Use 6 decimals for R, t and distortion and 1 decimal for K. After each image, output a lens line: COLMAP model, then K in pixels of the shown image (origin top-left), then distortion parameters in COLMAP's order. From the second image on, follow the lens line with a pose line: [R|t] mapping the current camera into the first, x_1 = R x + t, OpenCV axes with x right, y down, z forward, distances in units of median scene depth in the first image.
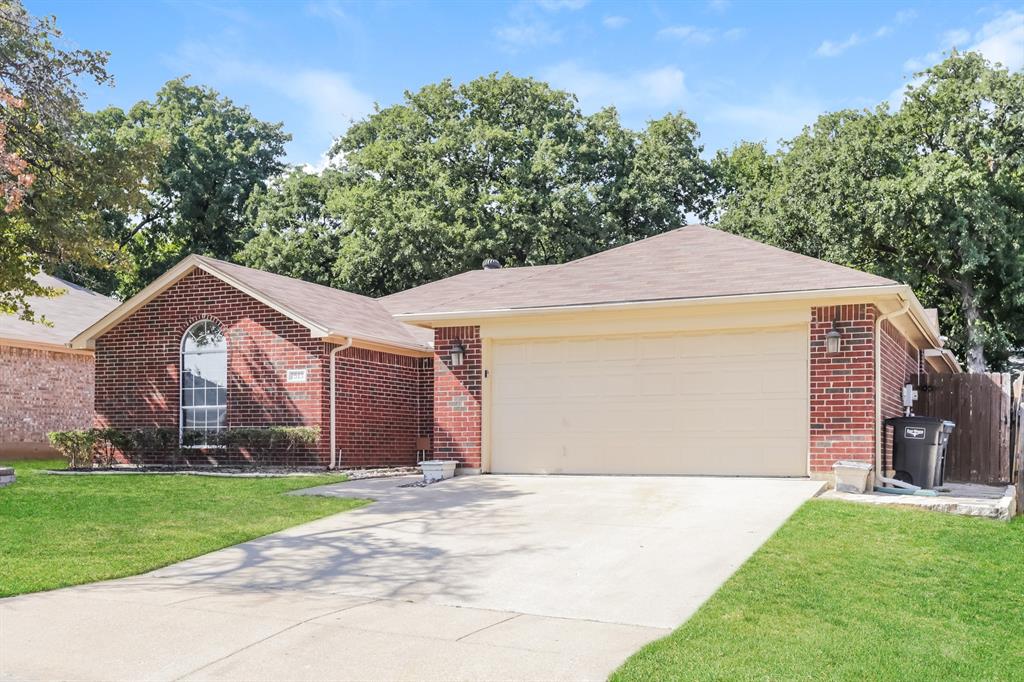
lens RADIAL K [[1084.0, 0, 509.0], [0, 1084.0, 342.4], [0, 0, 1]] dist [0.054408, 0.000000]
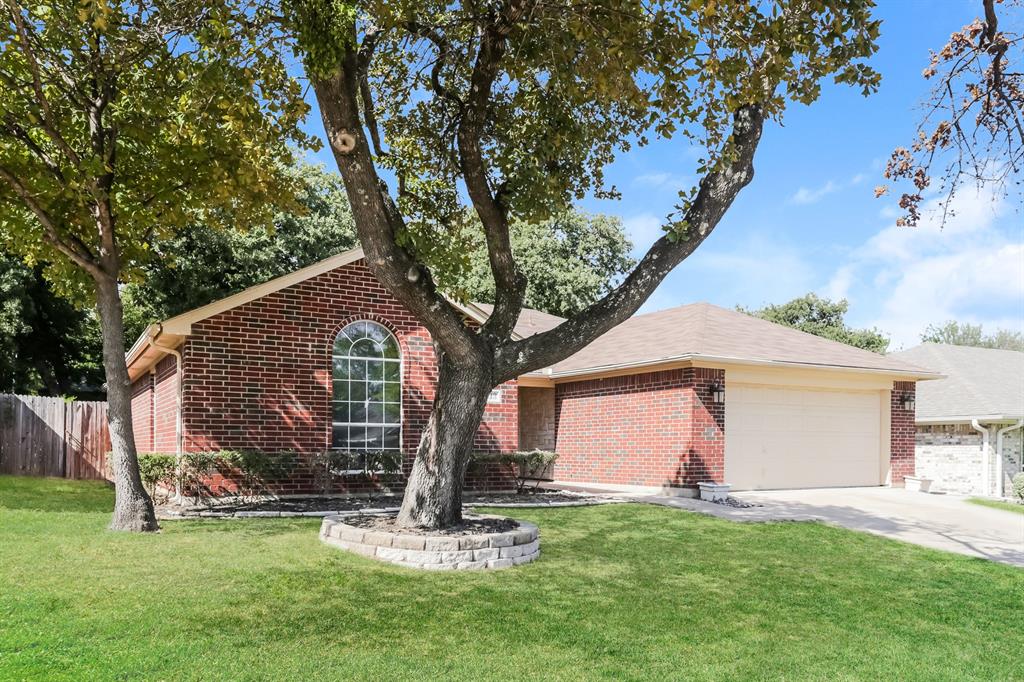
lens RADIAL K [[816.6, 0, 508.3], [0, 816.6, 394.2], [0, 0, 1]] dist [-0.007027, 0.002497]
pose [[0.566995, 0.051670, 0.822099, -0.777163], [-0.085738, 0.996312, -0.003486, 0.030470], [-0.819247, -0.068509, 0.569333, 0.584793]]
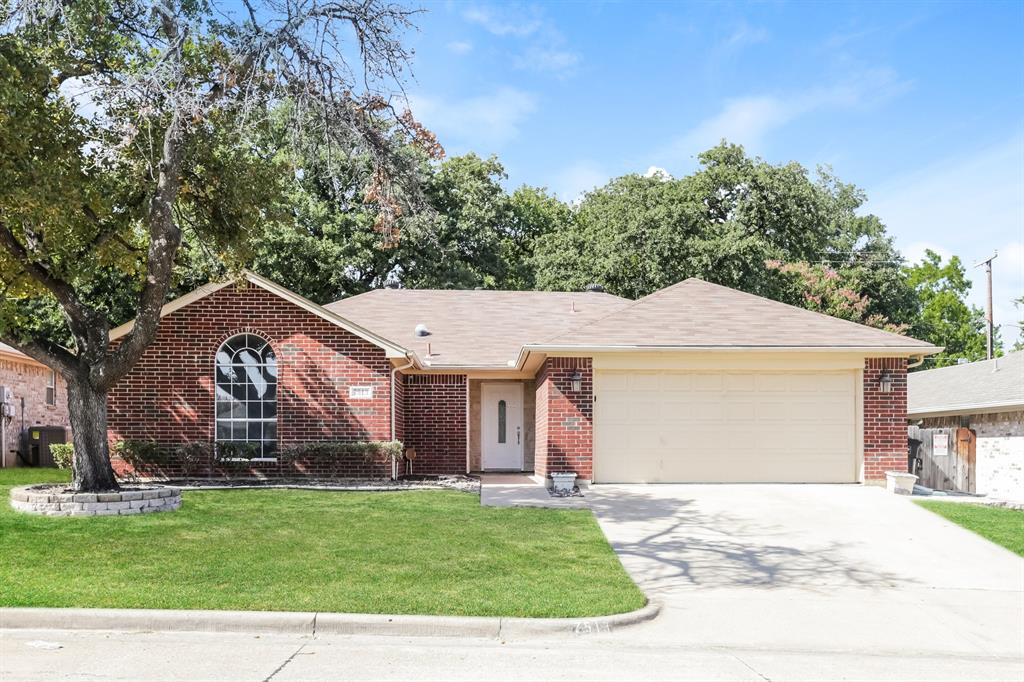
lens RADIAL K [[1058.0, 0, 515.1], [0, 1058.0, 341.3], [0, 0, 1]] dist [0.038820, 0.000000]
pose [[0.889016, 0.043791, 0.455777, -0.536395], [-0.044409, 0.998970, -0.009360, -0.015948], [-0.455718, -0.011919, 0.890045, 0.016190]]
